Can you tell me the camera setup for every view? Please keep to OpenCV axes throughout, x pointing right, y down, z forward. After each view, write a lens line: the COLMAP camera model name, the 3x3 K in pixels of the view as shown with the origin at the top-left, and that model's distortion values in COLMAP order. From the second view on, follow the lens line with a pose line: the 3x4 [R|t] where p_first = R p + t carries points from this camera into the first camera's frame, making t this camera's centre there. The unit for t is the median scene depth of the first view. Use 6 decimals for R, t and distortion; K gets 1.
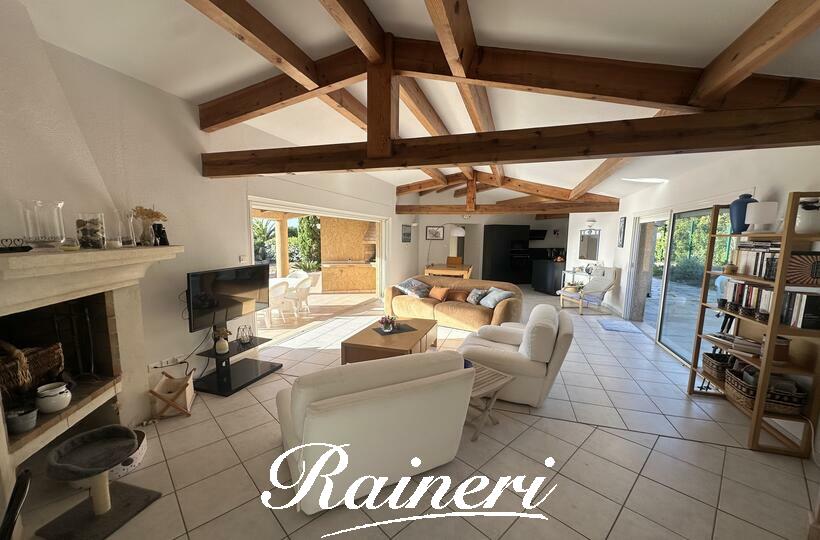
lens RADIAL K [[327.1, 0, 410.1], [0, 327.1, 275.0], [0, 0, 1]] dist [-0.000018, 0.000002]
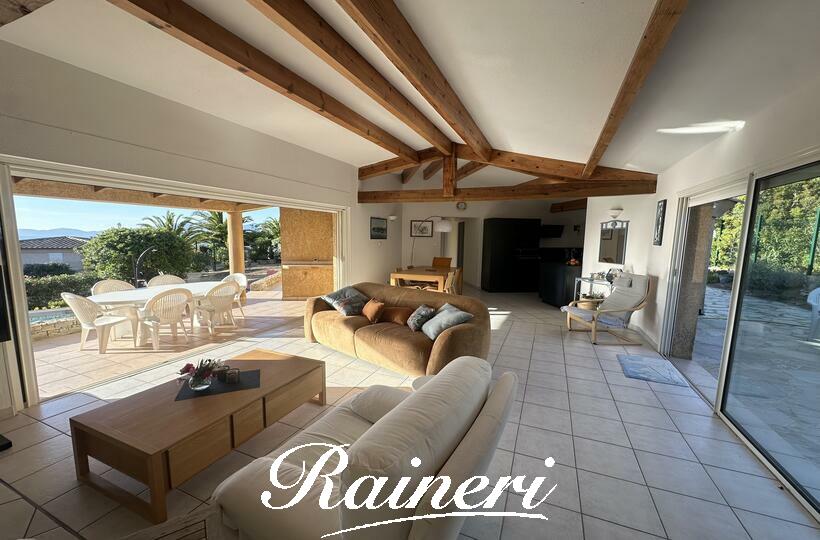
lens RADIAL K [[327.1, 0, 410.1], [0, 327.1, 275.8], [0, 0, 1]] dist [-0.000018, 0.000002]
pose [[0.995527, 0.013456, -0.093519, 0.182629], [-0.013462, 0.999909, 0.000568, -0.014179], [0.093518, 0.000694, 0.995617, 0.256917]]
